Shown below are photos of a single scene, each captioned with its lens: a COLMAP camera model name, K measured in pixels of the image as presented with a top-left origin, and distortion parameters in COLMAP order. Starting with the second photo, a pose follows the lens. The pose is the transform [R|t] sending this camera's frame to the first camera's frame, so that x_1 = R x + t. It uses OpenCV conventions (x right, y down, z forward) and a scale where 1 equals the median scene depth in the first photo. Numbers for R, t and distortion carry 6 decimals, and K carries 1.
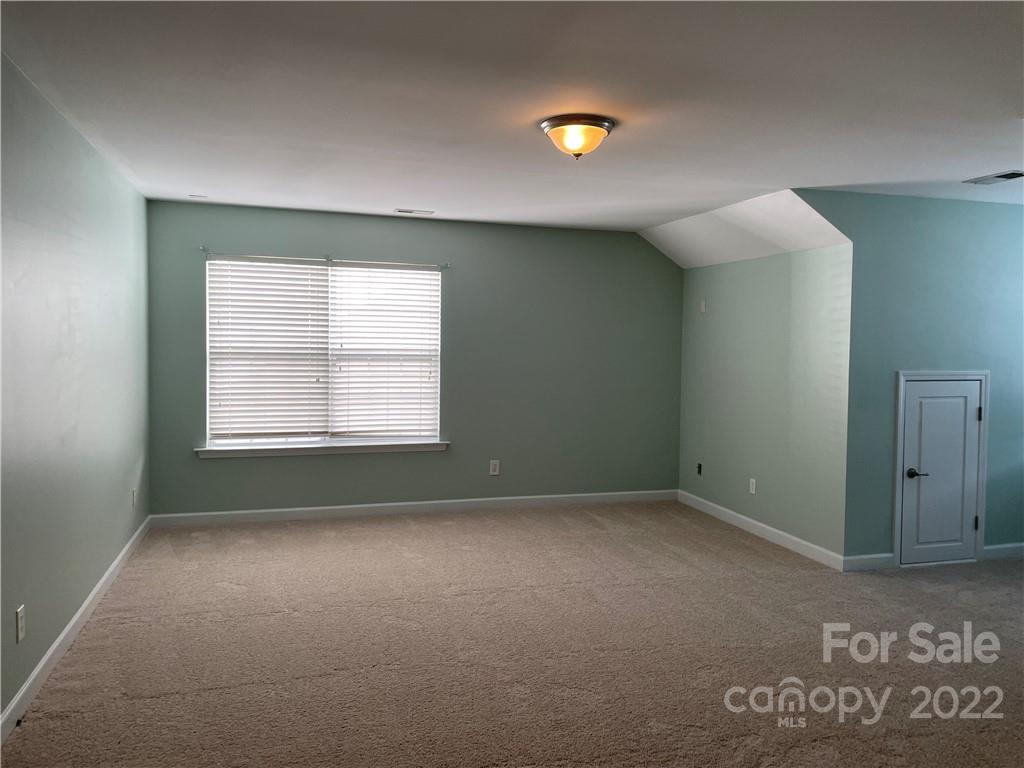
lens RADIAL K [[780.8, 0, 510.7], [0, 780.8, 376.2], [0, 0, 1]] dist [0.107025, -0.156419]
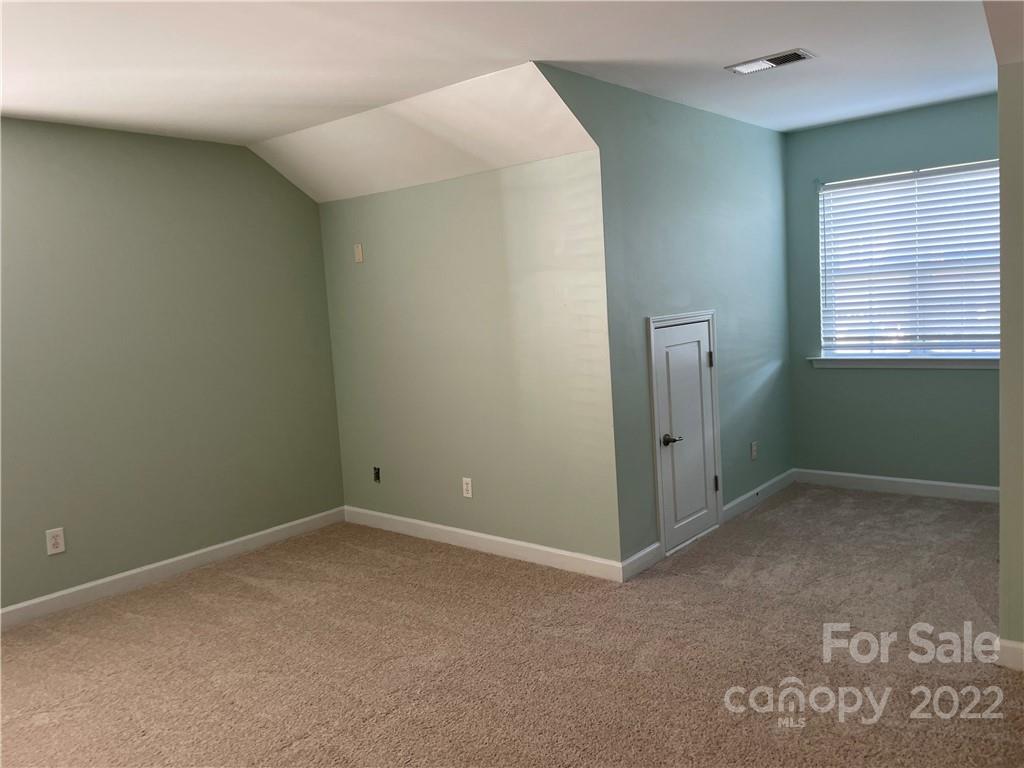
lens RADIAL K [[780.8, 0, 510.7], [0, 780.8, 376.2], [0, 0, 1]] dist [0.107025, -0.156419]
pose [[0.827043, -0.121917, 0.548758, -0.063769], [0.101126, 0.992540, 0.068103, -0.014666], [-0.552967, -0.000830, 0.833203, 0.403953]]
